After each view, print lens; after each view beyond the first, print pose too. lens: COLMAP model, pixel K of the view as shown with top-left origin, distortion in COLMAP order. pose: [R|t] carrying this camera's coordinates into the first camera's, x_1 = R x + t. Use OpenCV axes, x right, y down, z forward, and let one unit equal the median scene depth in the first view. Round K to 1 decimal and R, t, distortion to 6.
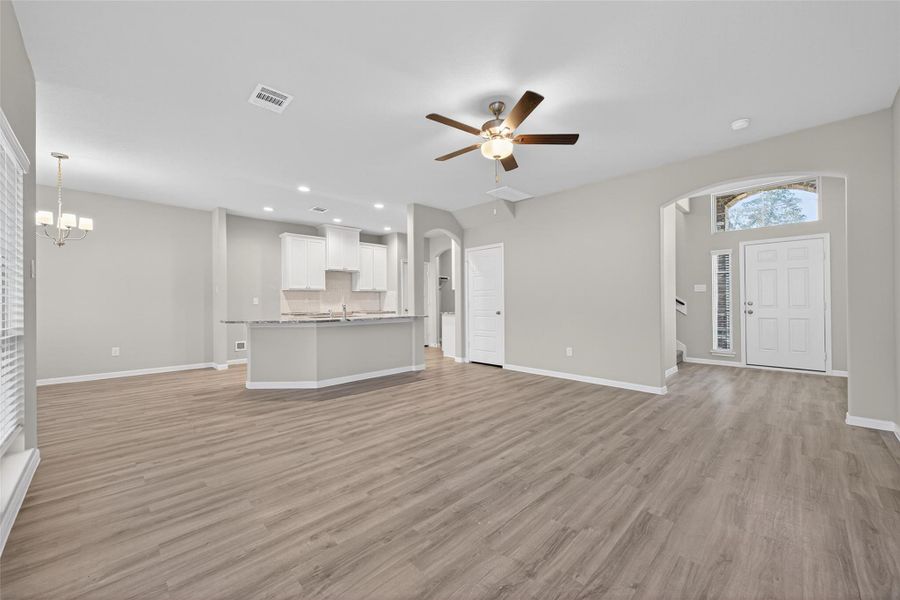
lens RADIAL K [[350.0, 0, 448.6], [0, 350.0, 299.2], [0, 0, 1]] dist [0.005154, -0.000162]
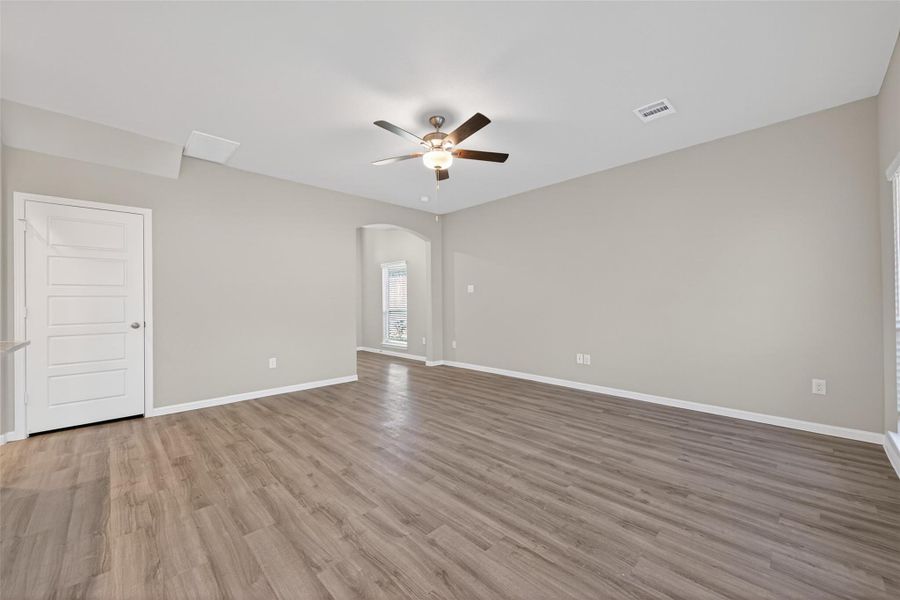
lens RADIAL K [[350.0, 0, 455.3], [0, 350.0, 304.1], [0, 0, 1]] dist [0.005154, -0.000162]
pose [[0.003949, -0.000377, 0.999992, -1.039555], [0.001557, 0.999999, 0.000371, 0.009010], [-0.999991, 0.001556, 0.003949, 1.082591]]
